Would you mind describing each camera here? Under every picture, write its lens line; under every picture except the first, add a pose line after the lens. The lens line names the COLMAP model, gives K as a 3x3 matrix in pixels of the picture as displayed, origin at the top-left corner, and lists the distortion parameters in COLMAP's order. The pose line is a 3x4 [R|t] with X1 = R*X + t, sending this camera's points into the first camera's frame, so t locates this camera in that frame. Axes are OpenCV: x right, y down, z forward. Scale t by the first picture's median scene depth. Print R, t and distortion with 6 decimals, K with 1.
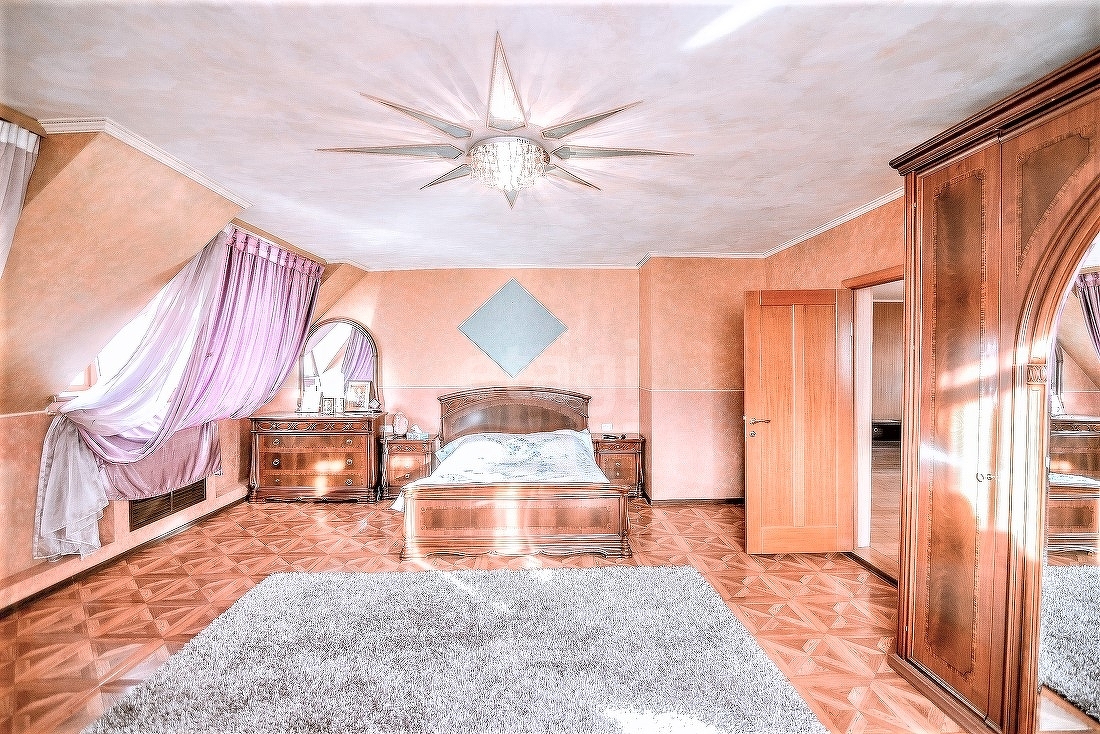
lens RADIAL K [[501.5, 0, 550.0], [0, 501.5, 367.0], [0, 0, 1]] dist [-0.018160, 0.000646]
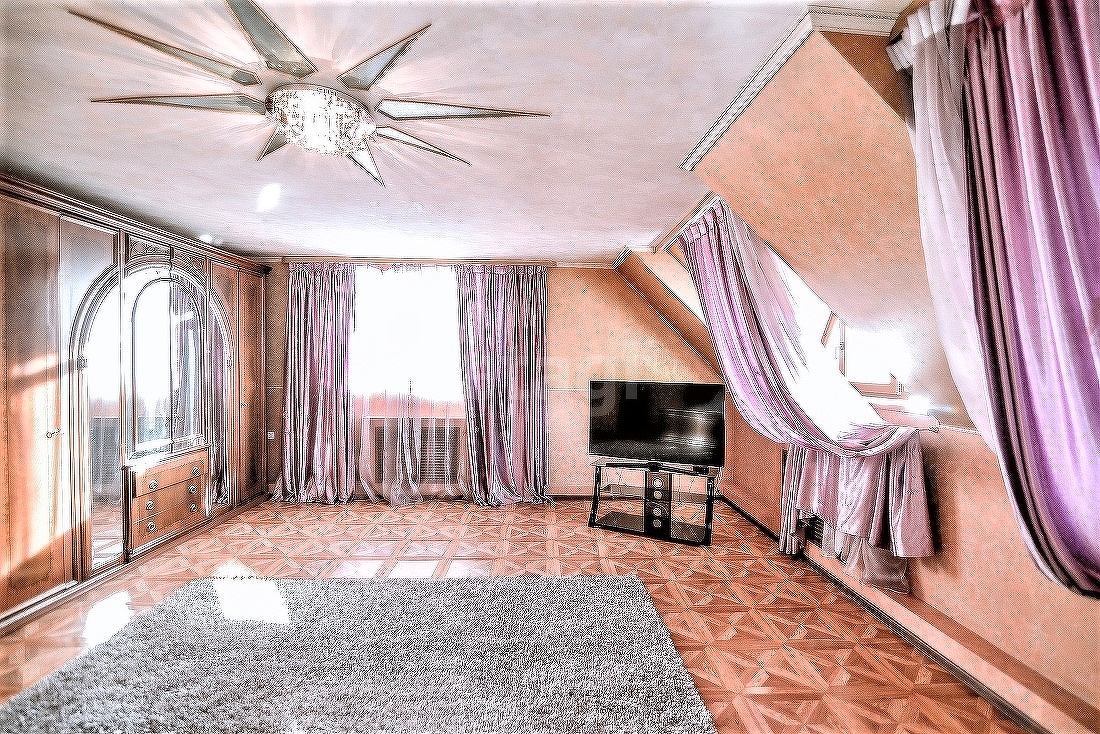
lens RADIAL K [[501.5, 0, 550.0], [0, 501.5, 367.0], [0, 0, 1]] dist [-0.018160, 0.000646]
pose [[-0.999872, -0.011498, -0.011108, -0.555434], [-0.011831, 0.999468, 0.030378, -0.037941], [0.010752, 0.030505, -0.999477, 2.229051]]
